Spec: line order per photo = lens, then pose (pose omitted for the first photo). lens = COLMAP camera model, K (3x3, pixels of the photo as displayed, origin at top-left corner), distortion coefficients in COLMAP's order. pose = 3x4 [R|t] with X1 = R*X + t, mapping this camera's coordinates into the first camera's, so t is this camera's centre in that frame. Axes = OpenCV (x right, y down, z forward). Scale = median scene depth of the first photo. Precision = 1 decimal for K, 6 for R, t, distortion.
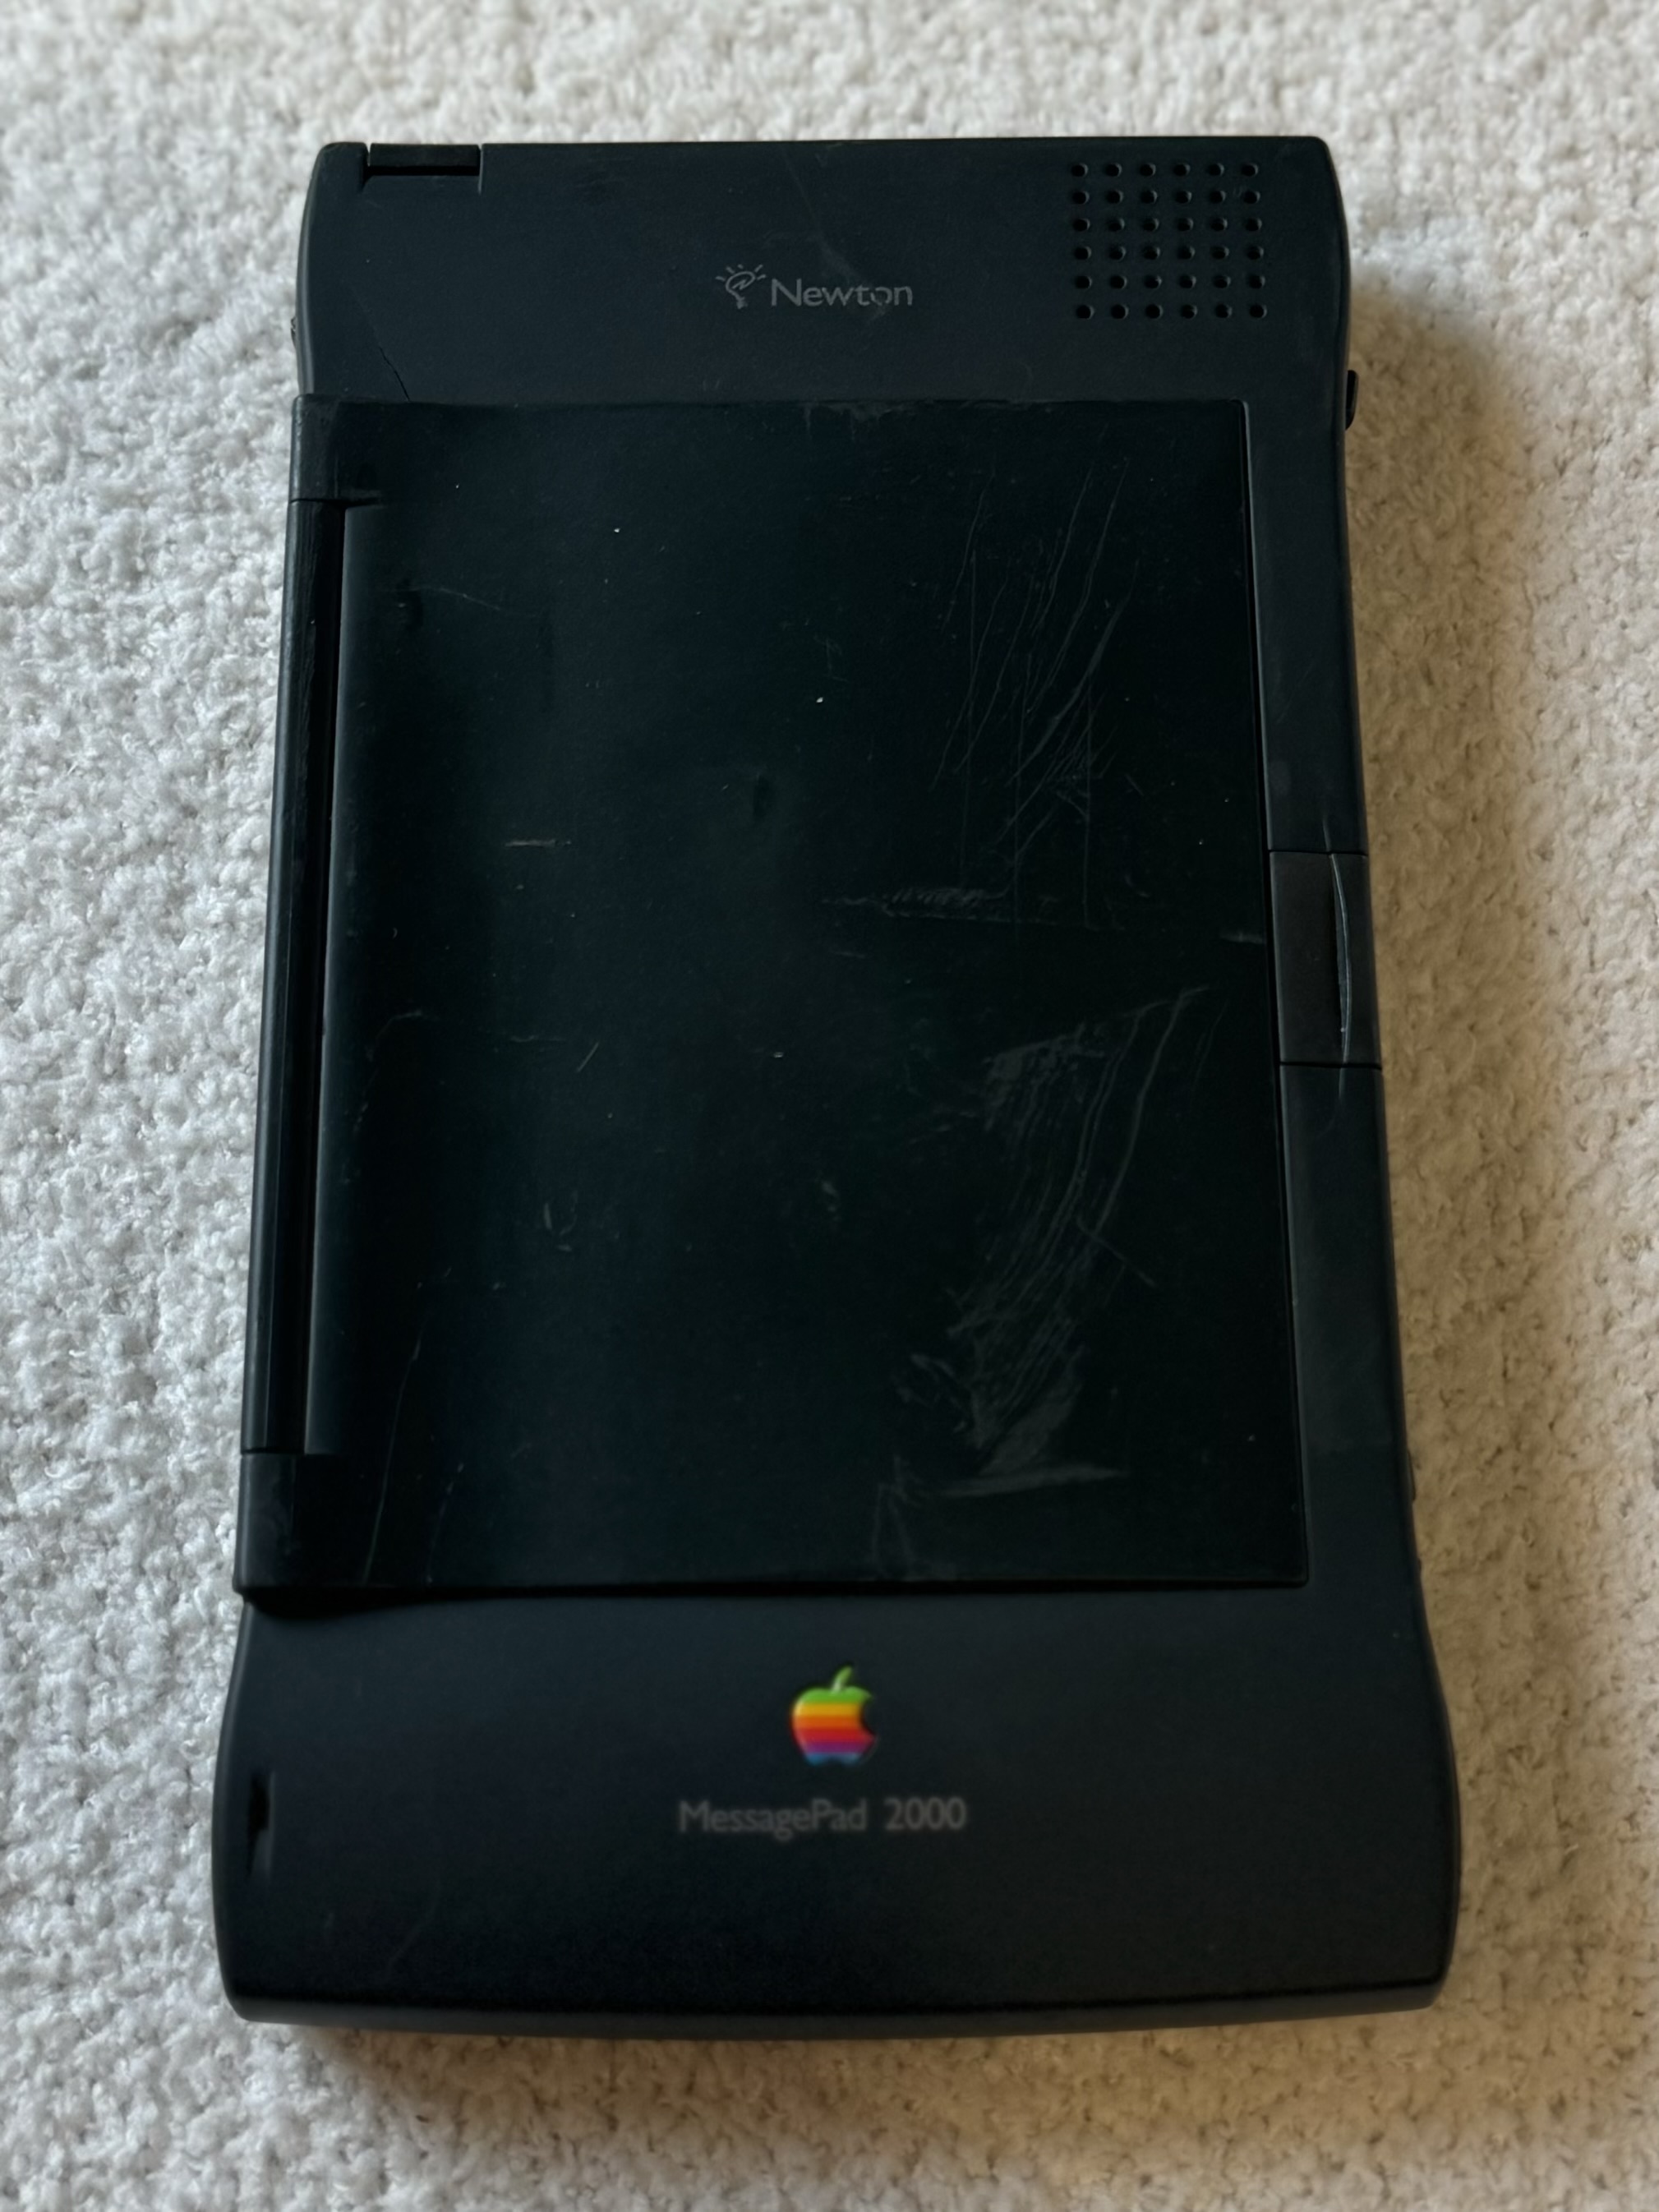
lens RADIAL K [[1560.9, 0, 829.5], [0, 1560.9, 1106.0], [0, 0, 1]] dist [0.001957, 0.010040]
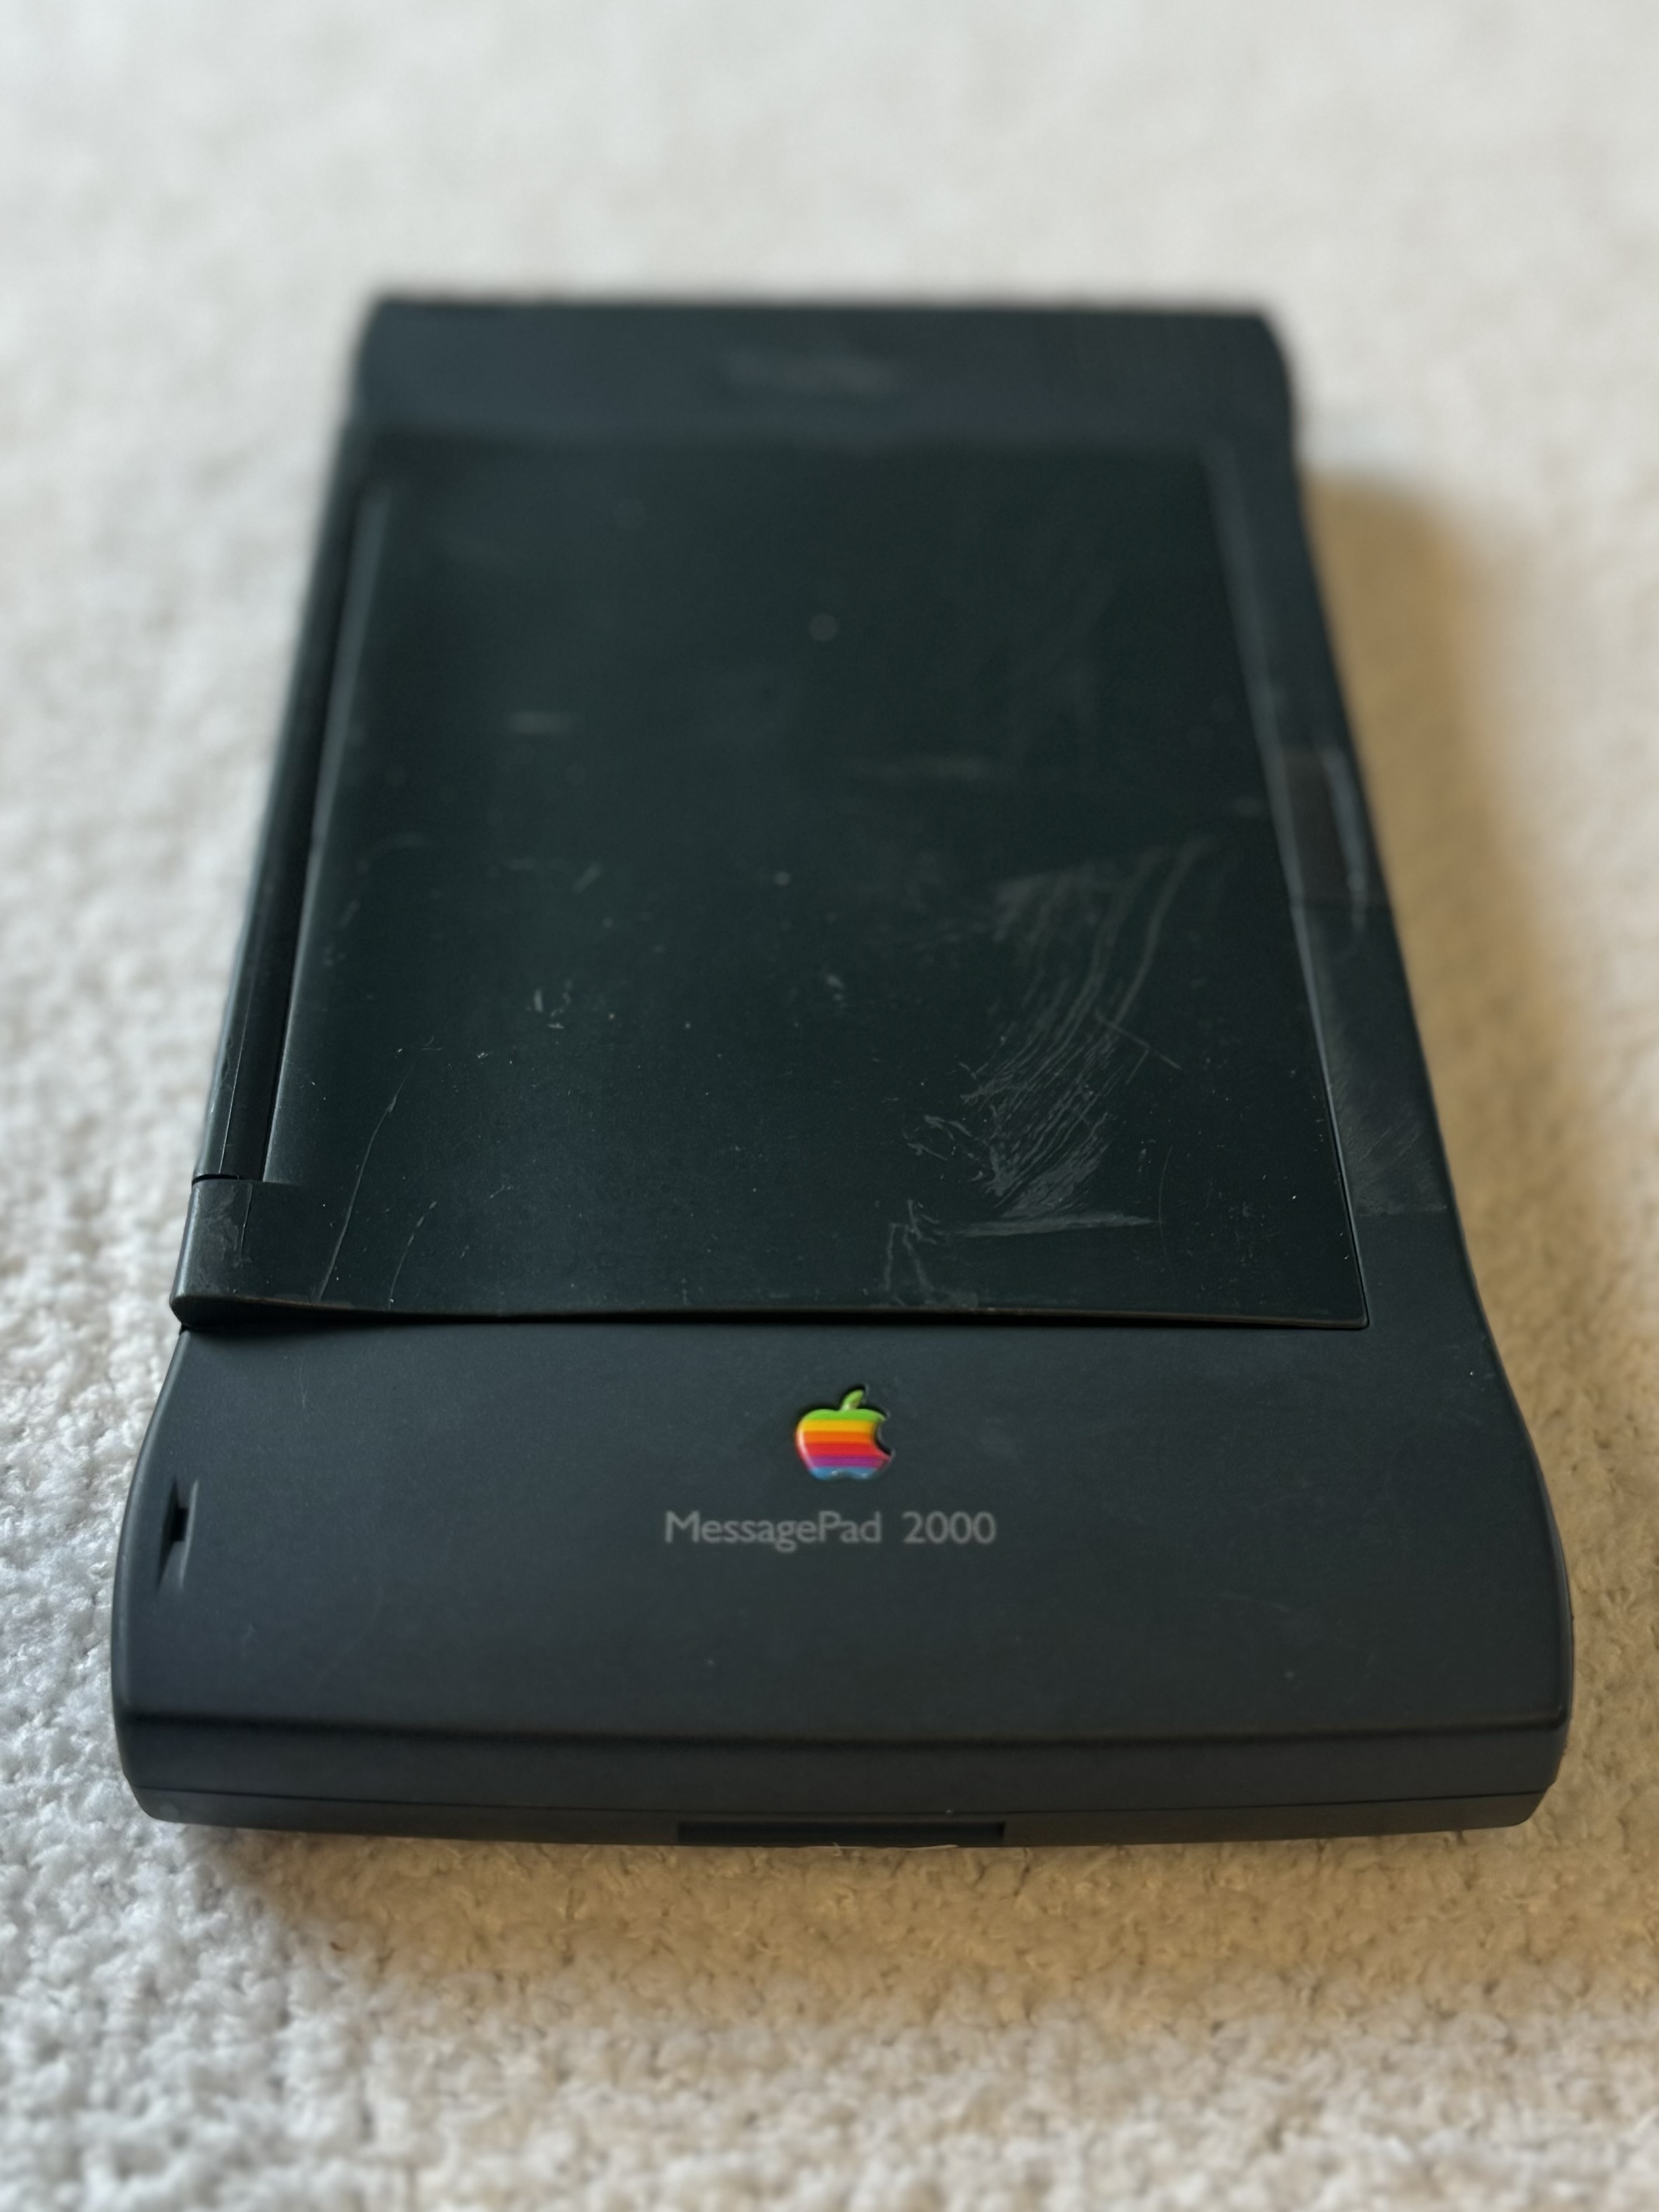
lens RADIAL K [[1529.5, 0, 817.0], [0, 1529.5, 1105.0], [0, 0, 1]] dist [0.010069, -0.003463]
pose [[0.999824, 0.015861, 0.010016, -0.022447], [-0.013452, 0.978358, -0.206483, 0.369966], [-0.013074, 0.206312, 0.978399, 0.113746]]
